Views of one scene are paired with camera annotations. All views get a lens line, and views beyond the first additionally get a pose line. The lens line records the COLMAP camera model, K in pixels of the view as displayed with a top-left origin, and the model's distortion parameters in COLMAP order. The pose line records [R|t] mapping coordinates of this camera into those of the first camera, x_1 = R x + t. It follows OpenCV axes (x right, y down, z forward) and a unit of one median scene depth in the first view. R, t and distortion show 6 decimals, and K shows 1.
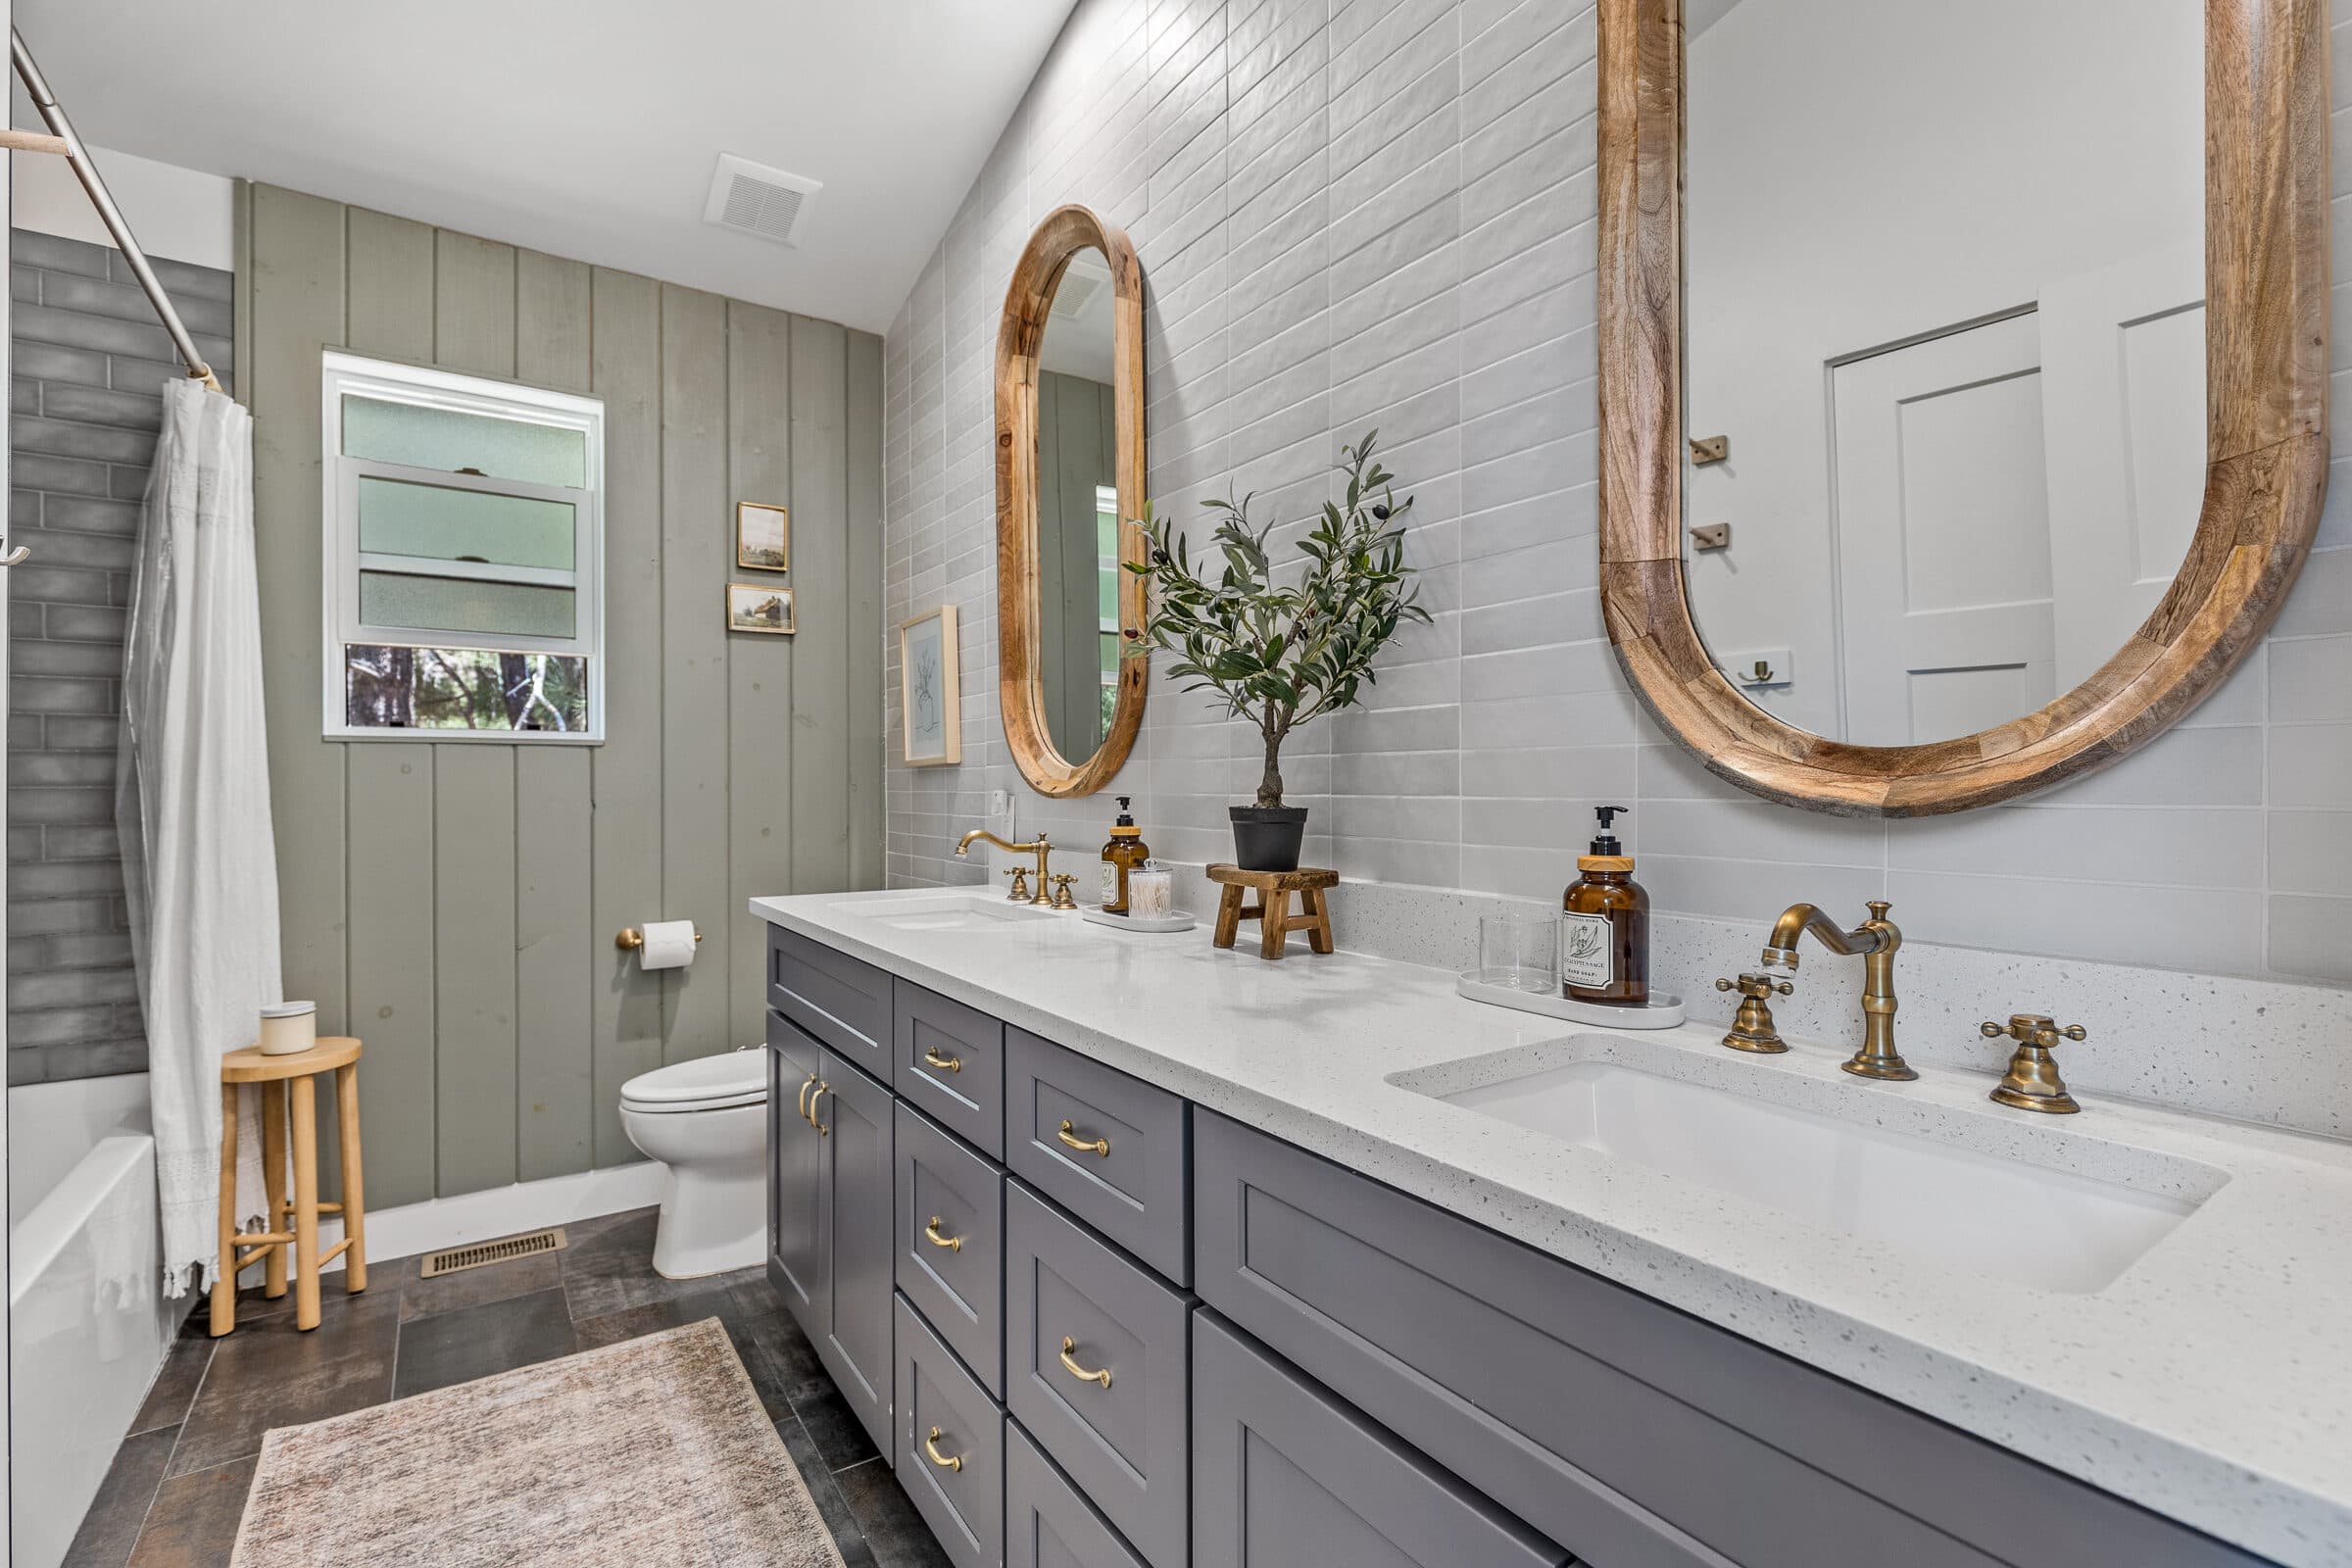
lens RADIAL K [[1040.8, 0, 1177.1], [0, 1040.8, 784.2], [0, 0, 1]] dist [-0.000707, -0.000208]
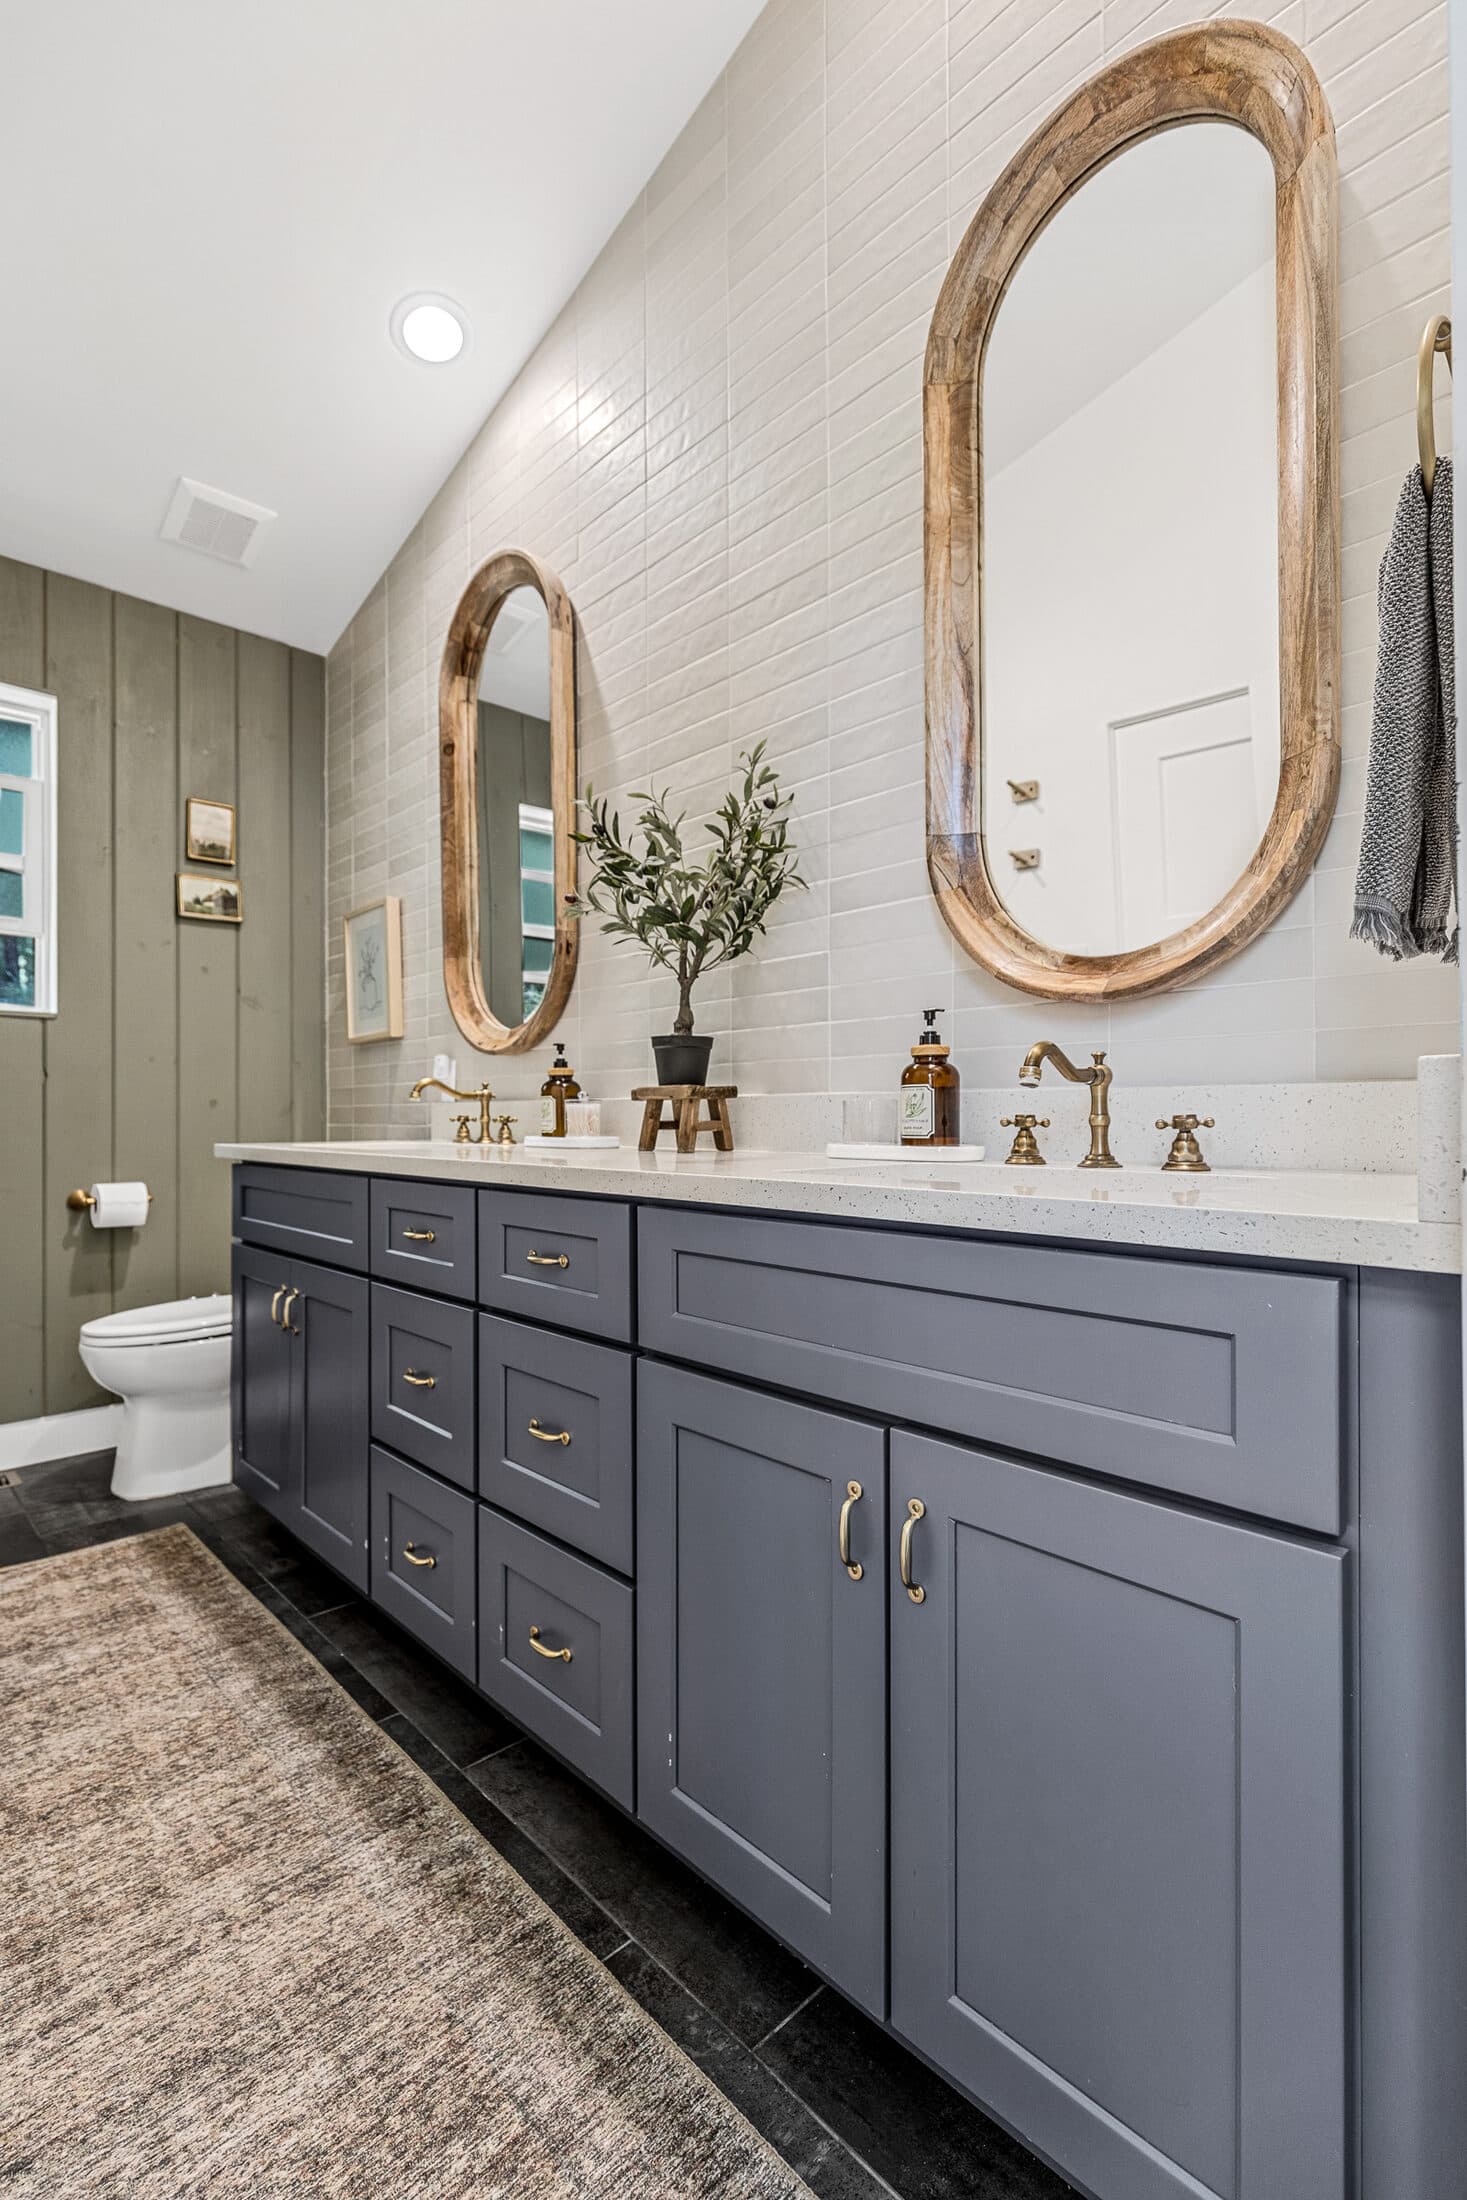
lens RADIAL K [[973.6, 0, 726.6], [0, 973.6, 1114.0], [0, 0, 1]] dist [-0.000707, -0.000208]
pose [[0.988301, -0.001256, 0.152511, -0.035101], [0.001696, 0.999995, -0.002750, 0.106398], [-0.152507, 0.002976, 0.988298, -0.155874]]
